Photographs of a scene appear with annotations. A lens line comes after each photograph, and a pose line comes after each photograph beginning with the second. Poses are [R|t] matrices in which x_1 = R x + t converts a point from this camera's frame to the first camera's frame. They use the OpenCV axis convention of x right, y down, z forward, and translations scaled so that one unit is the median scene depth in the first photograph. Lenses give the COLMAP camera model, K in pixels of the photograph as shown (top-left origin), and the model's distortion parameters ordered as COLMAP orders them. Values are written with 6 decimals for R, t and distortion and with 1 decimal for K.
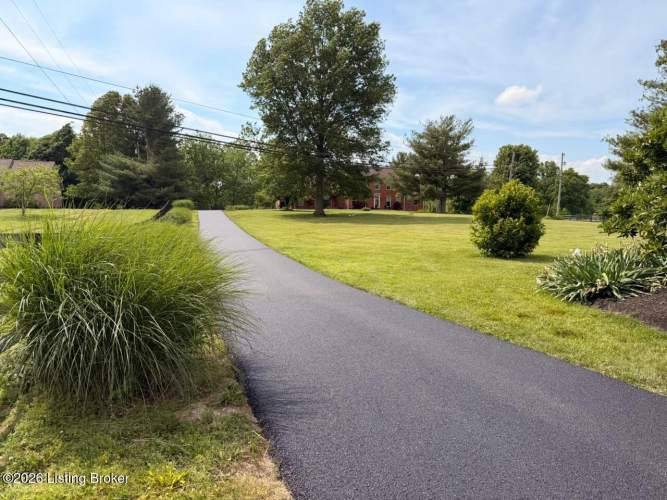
lens RADIAL K [[475.2, 0, 330.0], [0, 475.2, 254.1], [0, 0, 1]] dist [0.078711, -0.083550]
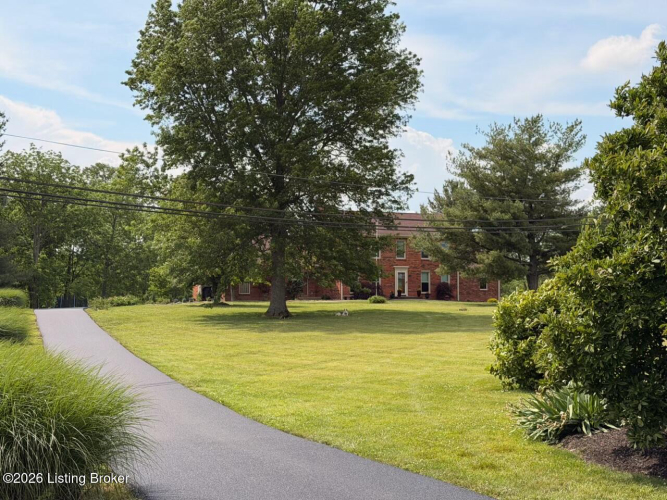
lens RADIAL K [[1105.3, 0, 333.5], [0, 1105.3, 250.0], [0, 0, 1]] dist [0.089778, 0.069507]
pose [[0.999860, -0.013306, 0.010104, 0.026111], [0.014514, 0.991313, -0.130718, 0.003708], [-0.008277, 0.130846, 0.991368, -0.175526]]
